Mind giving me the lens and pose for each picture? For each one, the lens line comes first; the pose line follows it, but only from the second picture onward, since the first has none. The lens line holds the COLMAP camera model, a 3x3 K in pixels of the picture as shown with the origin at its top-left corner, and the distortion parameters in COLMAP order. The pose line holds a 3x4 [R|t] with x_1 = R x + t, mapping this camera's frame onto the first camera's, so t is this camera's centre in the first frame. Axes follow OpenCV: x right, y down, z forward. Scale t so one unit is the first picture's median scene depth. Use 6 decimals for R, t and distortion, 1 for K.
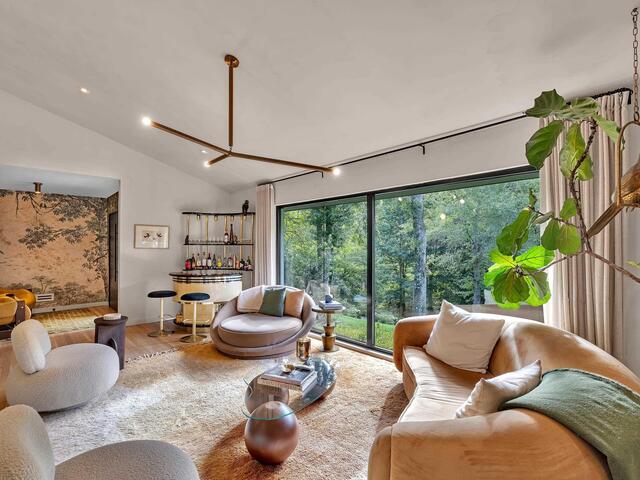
lens RADIAL K [[318.3, 0, 319.9], [0, 318.3, 244.0], [0, 0, 1]] dist [0.000111, -0.000155]
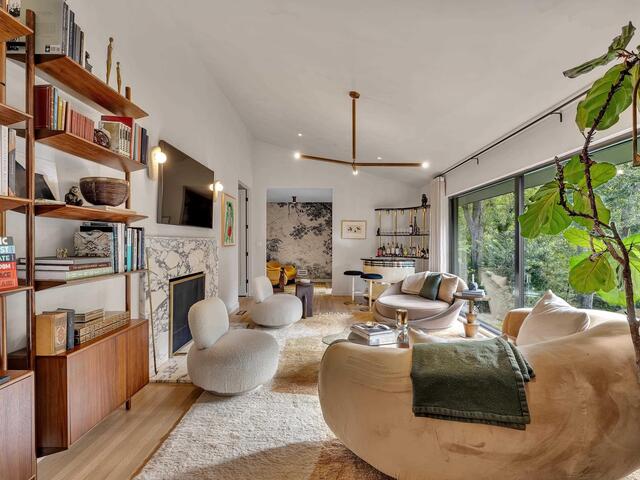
lens RADIAL K [[322.3, 0, 320.0], [0, 322.3, 240.0], [0, 0, 1]] dist [-0.001857, -0.000489]
pose [[0.722947, -0.002738, -0.690898, 0.258654], [0.004481, 0.999990, 0.000727, 0.016287], [0.690889, -0.003622, 0.722952, -0.039148]]
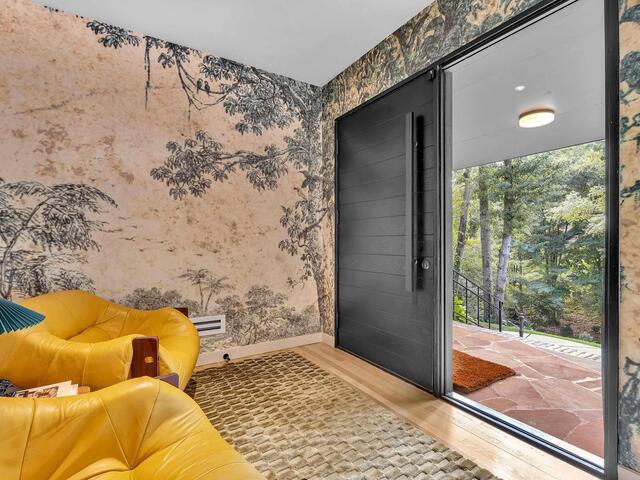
lens RADIAL K [[322.3, 0, 320.0], [0, 322.3, 240.0], [0, 0, 1]] dist [-0.001857, -0.000489]
pose [[0.980734, -0.002190, -0.195337, -0.707268], [0.002190, 0.999998, -0.000216, 0.070159], [0.195337, -0.000216, 0.980736, 0.697563]]
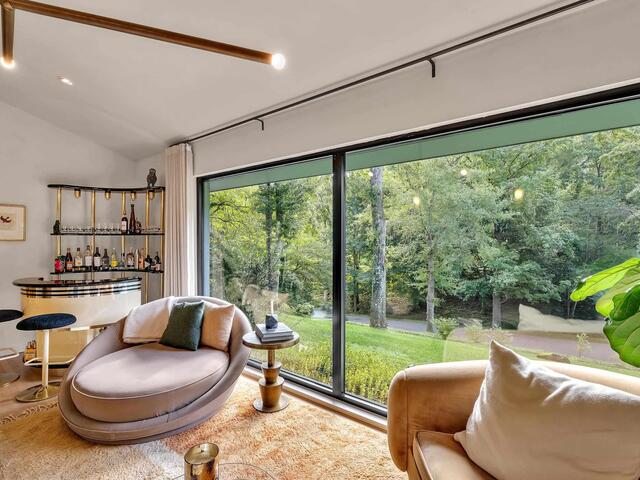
lens RADIAL K [[322.3, 0, 320.0], [0, 322.3, 240.0], [0, 0, 1]] dist [-0.001857, -0.000489]
pose [[0.989006, -0.002611, 0.147855, 0.019574], [0.000503, 0.999898, 0.014295, 0.003998], [-0.147877, -0.014064, 0.988906, 0.254309]]
